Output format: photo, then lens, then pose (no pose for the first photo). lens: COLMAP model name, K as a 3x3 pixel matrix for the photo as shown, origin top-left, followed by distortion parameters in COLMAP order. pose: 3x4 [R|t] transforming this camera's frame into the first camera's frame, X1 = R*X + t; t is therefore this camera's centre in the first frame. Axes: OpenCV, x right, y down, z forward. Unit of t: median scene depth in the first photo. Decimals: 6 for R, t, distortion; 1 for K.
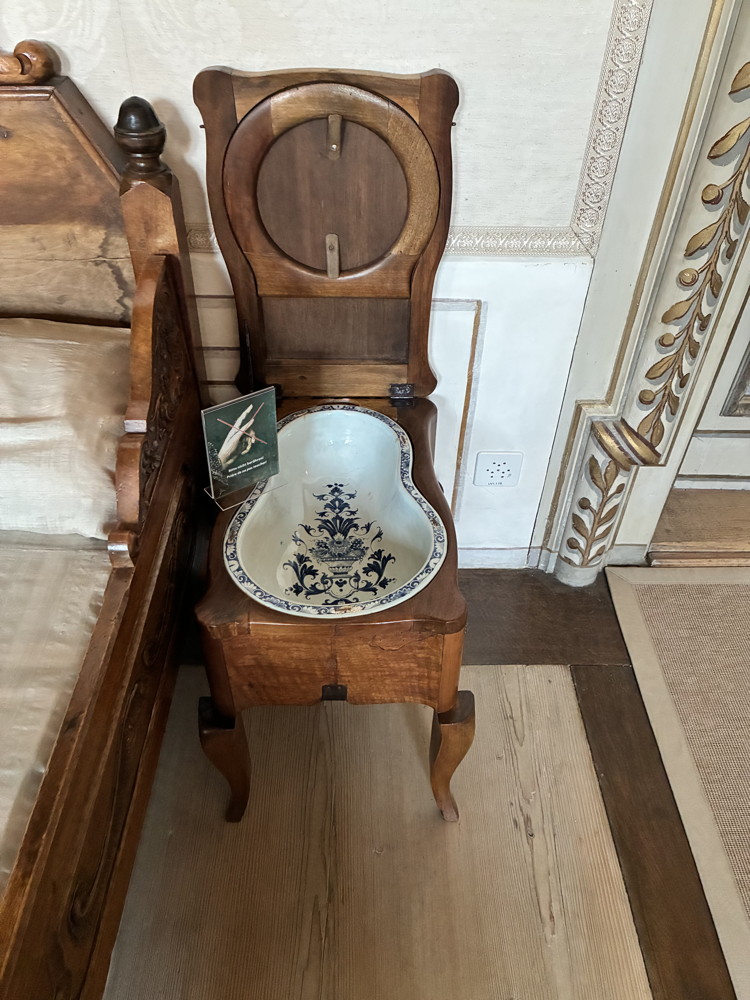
lens RADIAL K [[754.8, 0, 383.0], [0, 754.8, 505.9], [0, 0, 1]] dist [0.008615, -0.021054]
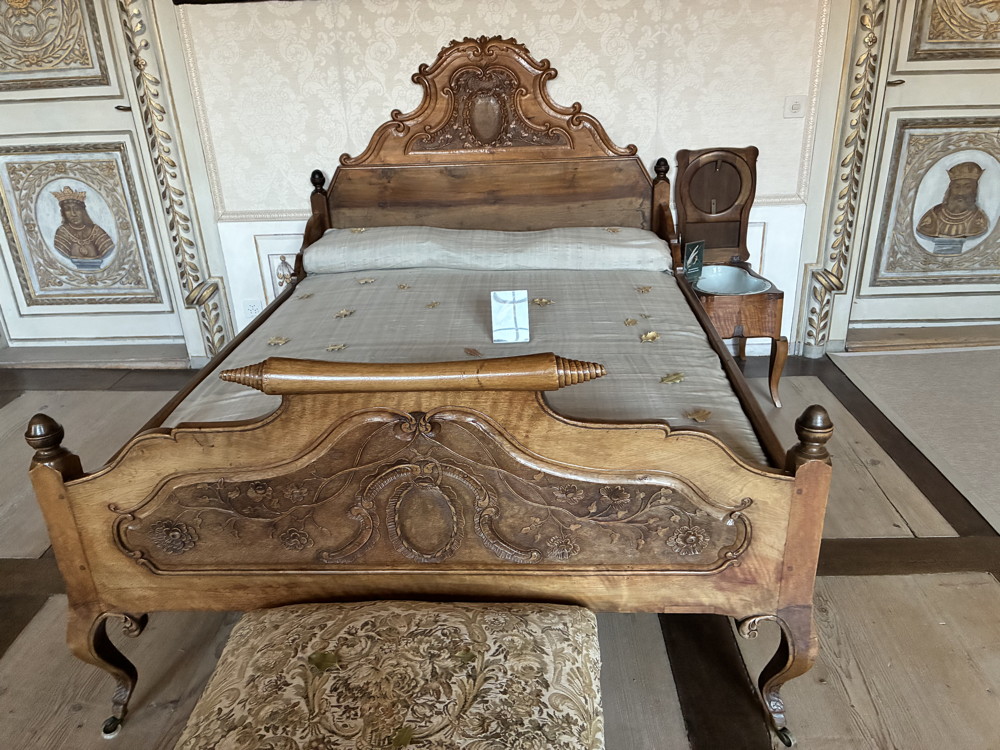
lens RADIAL K [[754.8, 0, 494.3], [0, 754.8, 374.2], [0, 0, 1]] dist [0.008615, -0.021054]
pose [[0.995758, -0.038354, -0.083632, -0.649239], [0.008772, 0.944404, -0.328669, 1.154221], [0.091588, 0.326541, 0.940735, -1.508039]]
